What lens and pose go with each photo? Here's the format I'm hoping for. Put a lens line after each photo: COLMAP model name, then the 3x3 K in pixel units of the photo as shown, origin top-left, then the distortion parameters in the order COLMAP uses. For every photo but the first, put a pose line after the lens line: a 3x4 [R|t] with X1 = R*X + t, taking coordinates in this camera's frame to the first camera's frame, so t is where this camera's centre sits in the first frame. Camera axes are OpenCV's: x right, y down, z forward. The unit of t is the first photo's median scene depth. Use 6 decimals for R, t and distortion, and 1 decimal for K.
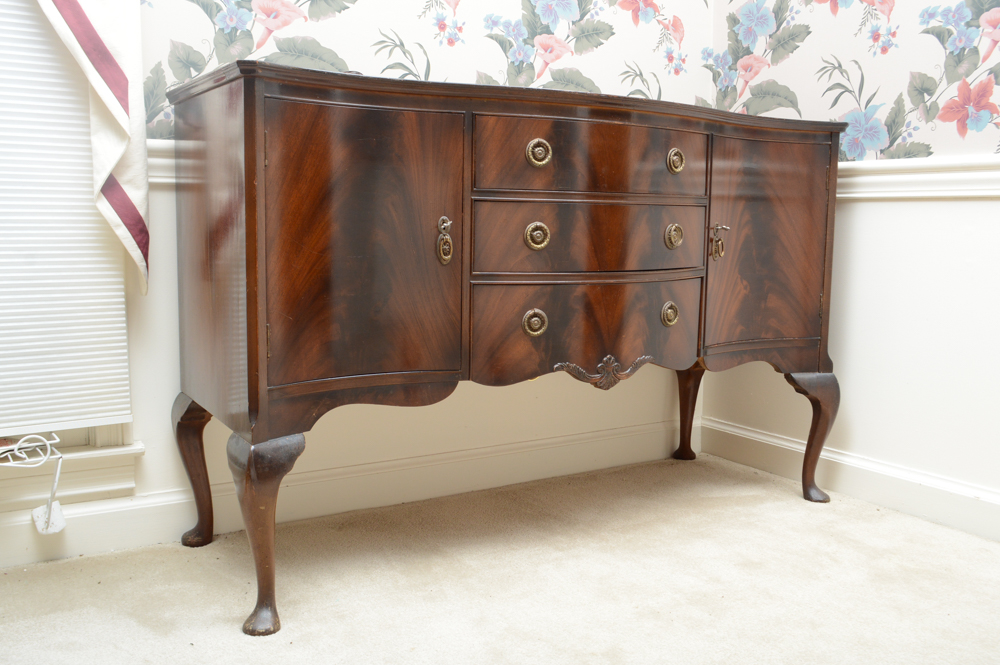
lens RADIAL K [[961.0, 0, 507.6], [0, 961.0, 330.9], [0, 0, 1]] dist [-0.061506, 0.000000]
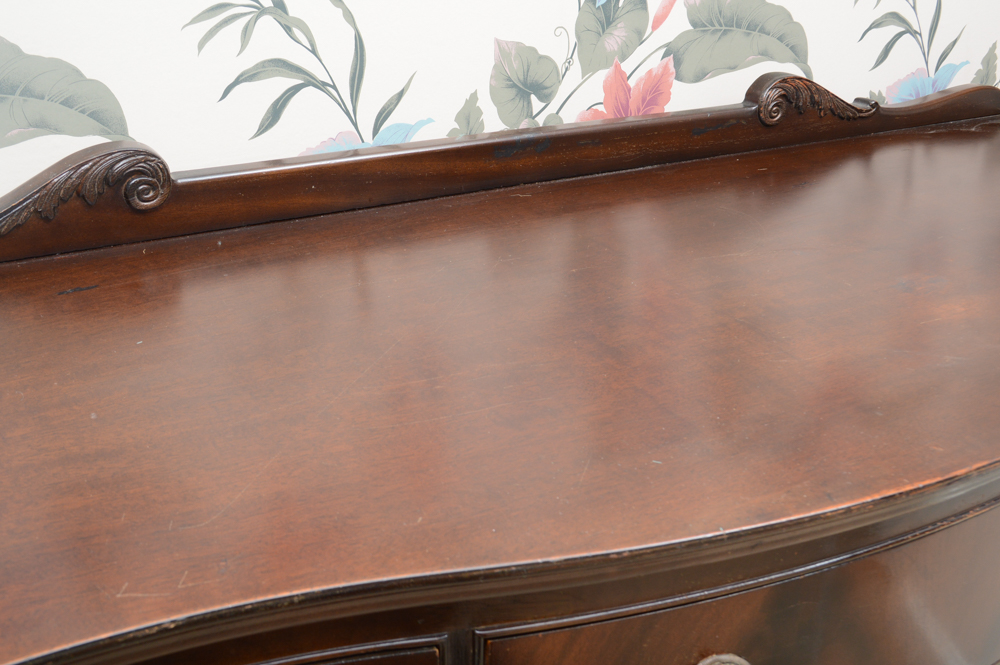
lens RADIAL K [[1172.2, 0, 500.2], [0, 1172.2, 337.2], [0, 0, 1]] dist [-0.030255, 0.000000]
pose [[0.999604, 0.018827, -0.020927, -0.021999], [-0.011705, 0.954097, 0.299270, -0.351219], [0.025600, -0.298907, 0.953939, 0.632325]]
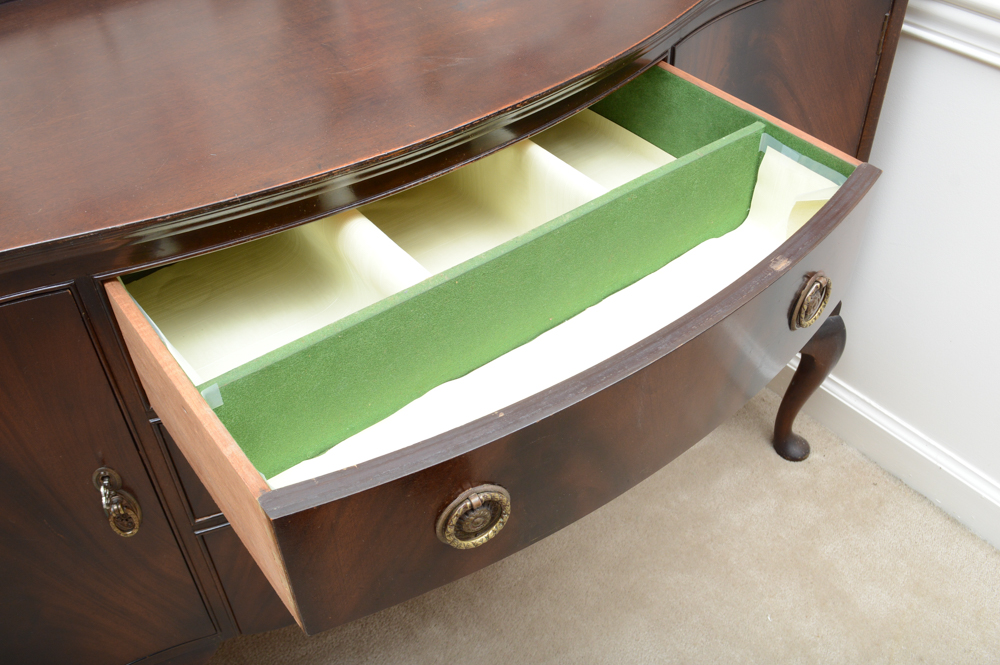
lens RADIAL K [[961.0, 0, 511.0], [0, 961.0, 336.2], [0, 0, 1]] dist [-0.061506, 0.000000]
pose [[0.994919, -0.088661, 0.047703, 0.101659], [0.046457, 0.824642, 0.563744, -0.374947], [-0.089320, -0.558664, 0.824571, 0.559496]]
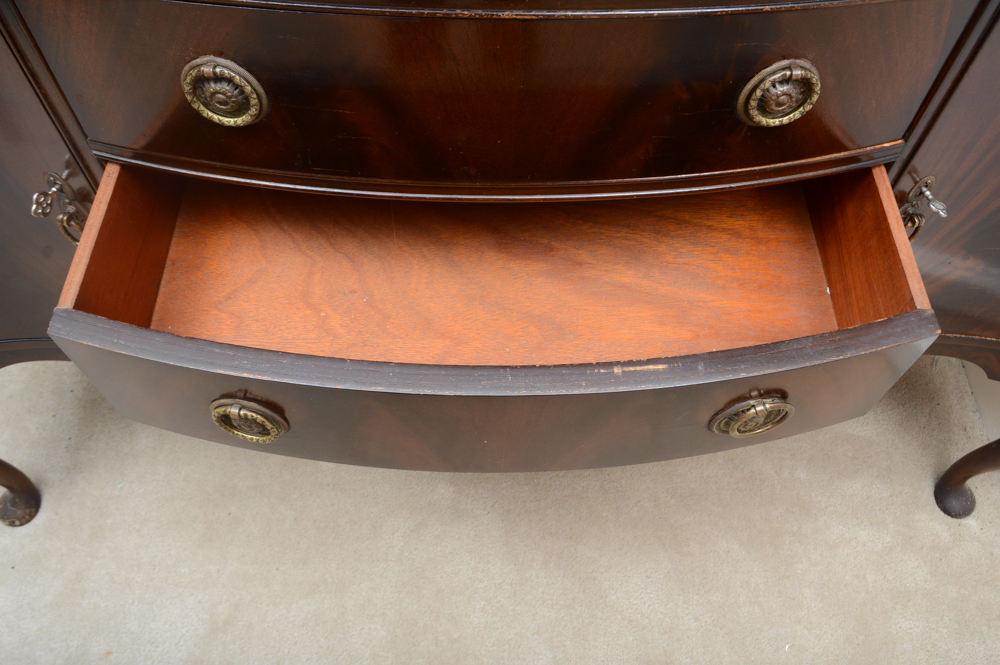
lens RADIAL K [[821.0, 0, 509.2], [0, 821.0, 322.2], [0, 0, 1]] dist [-0.086286, 0.016076]
pose [[0.852170, 0.447770, -0.270755, 0.202560], [-0.077933, 0.620269, 0.780508, -0.324194], [0.517429, -0.644025, 0.563470, 0.761681]]
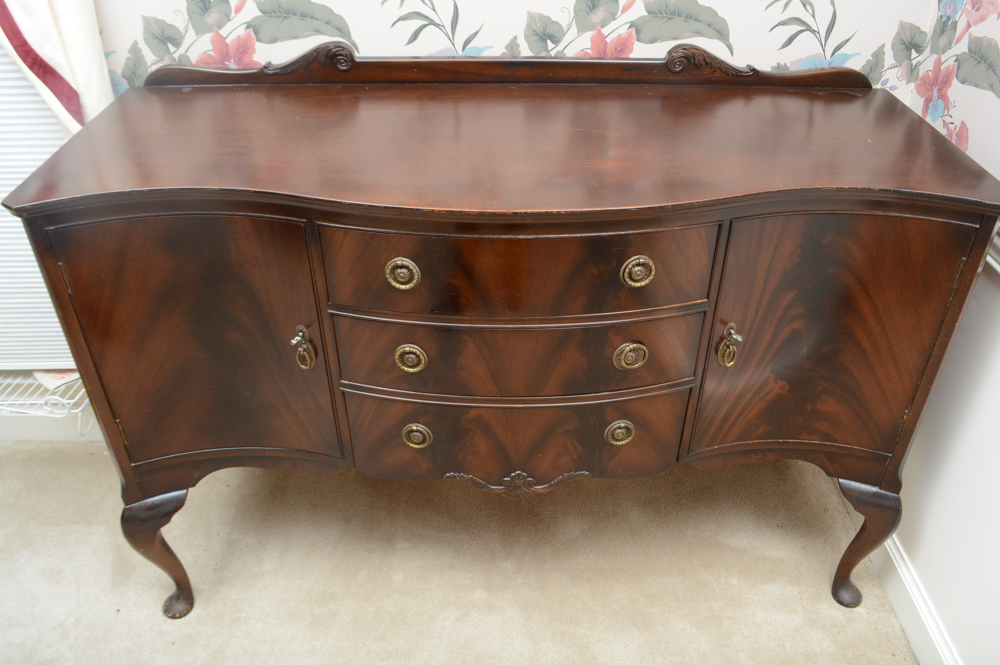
lens RADIAL K [[821.0, 0, 503.8], [0, 821.0, 342.6], [0, 0, 1]] dist [-0.086286, 0.016076]
pose [[0.852264, 0.295864, -0.431406, 0.366216], [-0.053914, 0.869978, 0.490134, -0.422270], [0.520327, -0.394464, 0.757402, 0.465311]]
